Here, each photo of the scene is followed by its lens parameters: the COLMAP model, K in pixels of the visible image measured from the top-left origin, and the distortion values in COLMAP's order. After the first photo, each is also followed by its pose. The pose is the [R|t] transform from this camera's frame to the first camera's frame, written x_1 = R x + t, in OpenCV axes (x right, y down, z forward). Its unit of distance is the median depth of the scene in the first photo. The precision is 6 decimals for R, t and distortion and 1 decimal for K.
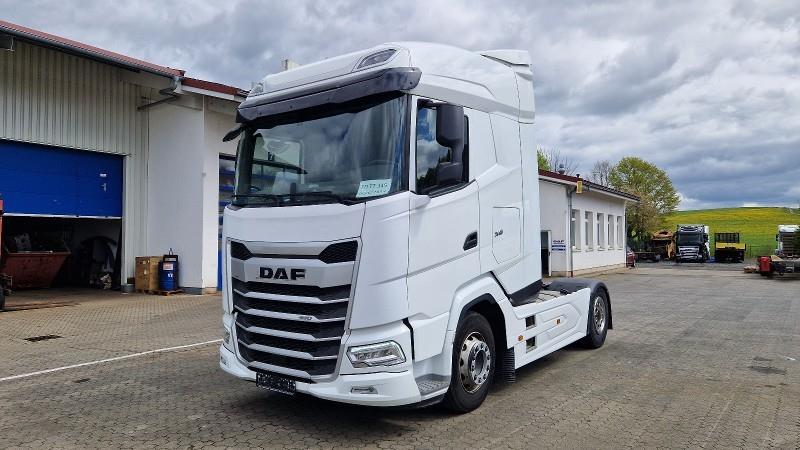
lens RADIAL K [[537.5, 0, 396.3], [0, 537.5, 225.0], [0, 0, 1]] dist [0.005273, 0.001658]
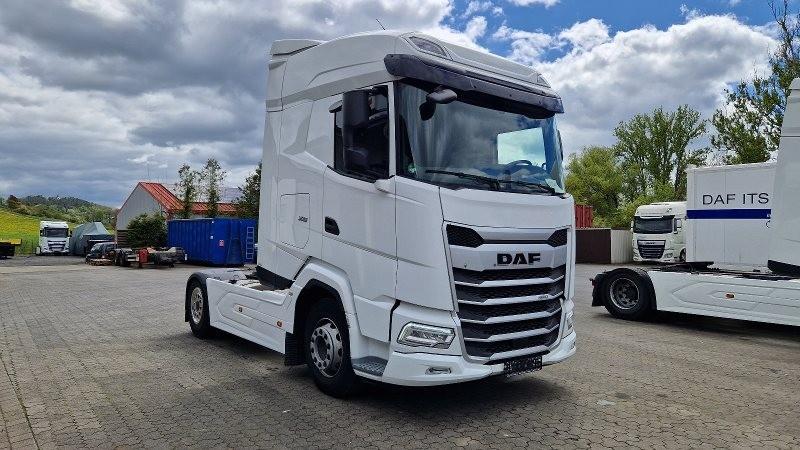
lens RADIAL K [[537.5, 0, 396.6], [0, 537.5, 227.5], [0, 0, 1]] dist [0.005273, 0.001658]
pose [[0.278494, 0.024165, 0.960134, -1.243385], [-0.035555, 0.999258, -0.014836, 0.053705], [-0.959780, -0.030006, 0.279146, 0.927040]]
